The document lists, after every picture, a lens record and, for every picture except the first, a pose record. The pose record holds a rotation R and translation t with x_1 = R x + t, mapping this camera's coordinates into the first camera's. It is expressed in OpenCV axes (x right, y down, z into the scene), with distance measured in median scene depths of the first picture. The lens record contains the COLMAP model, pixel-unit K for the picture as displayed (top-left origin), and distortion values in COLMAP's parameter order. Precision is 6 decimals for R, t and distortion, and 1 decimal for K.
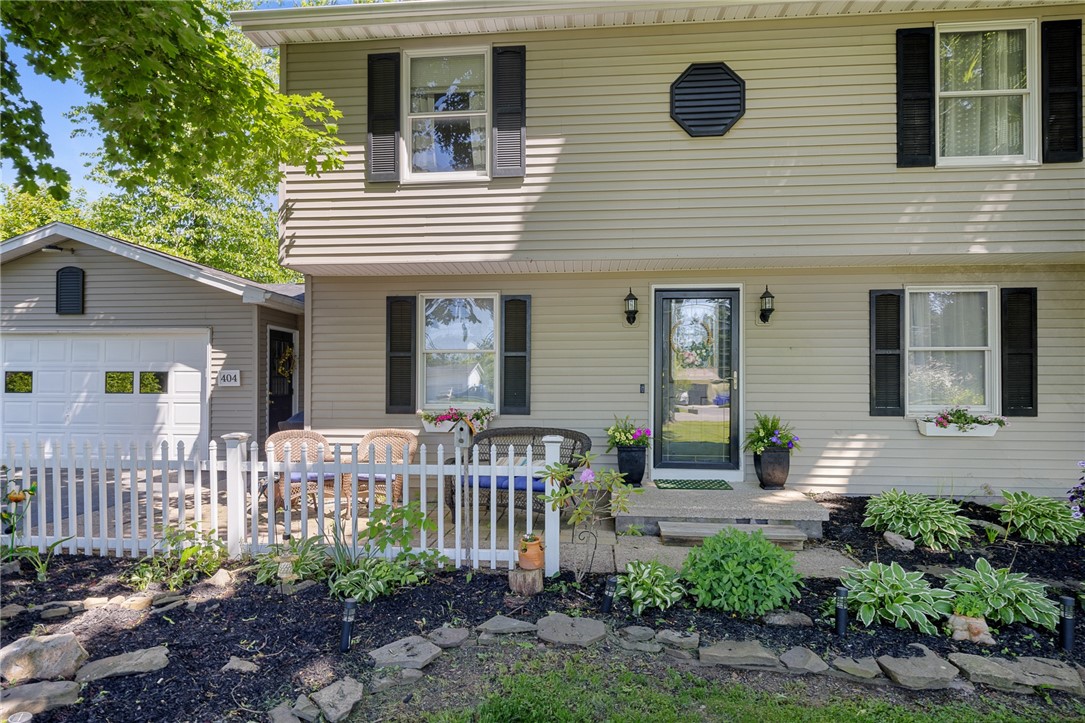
lens RADIAL K [[624.7, 0, 540.9], [0, 624.7, 372.7], [0, 0, 1]] dist [0.003466, 0.000077]
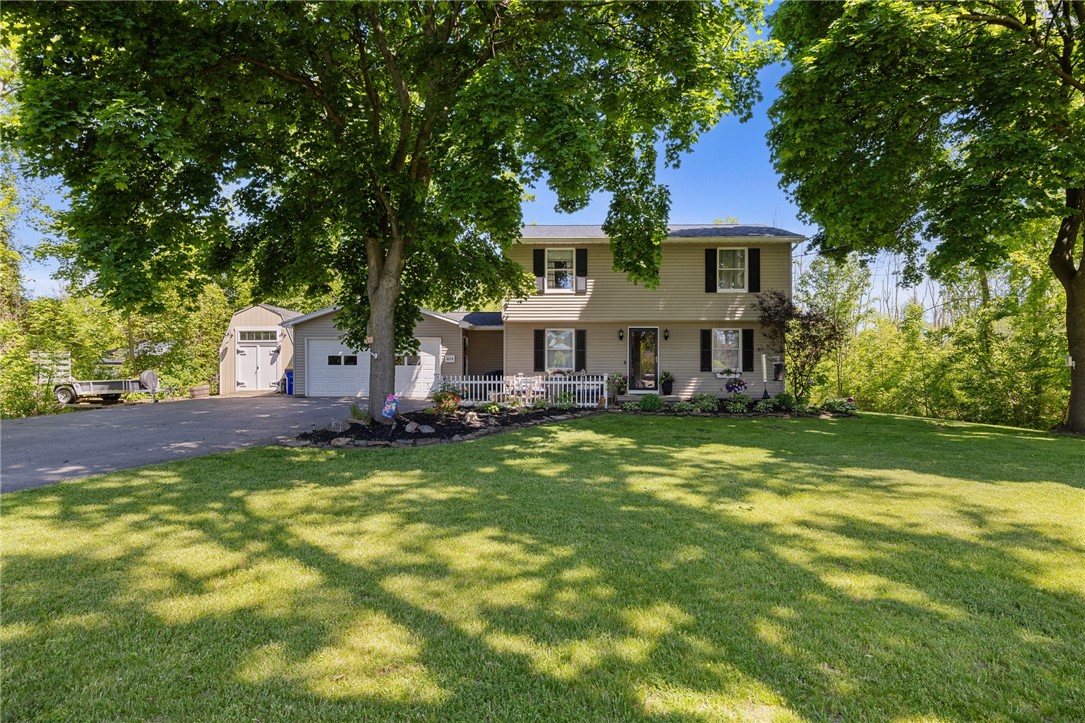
lens RADIAL K [[624.7, 0, 543.2], [0, 624.7, 354.4], [0, 0, 1]] dist [0.003466, 0.000077]
pose [[0.997273, -0.000202, 0.073807, -0.444892], [0.000105, 0.999999, 0.001323, -0.016067], [-0.073807, -0.001312, 0.997272, -1.931587]]
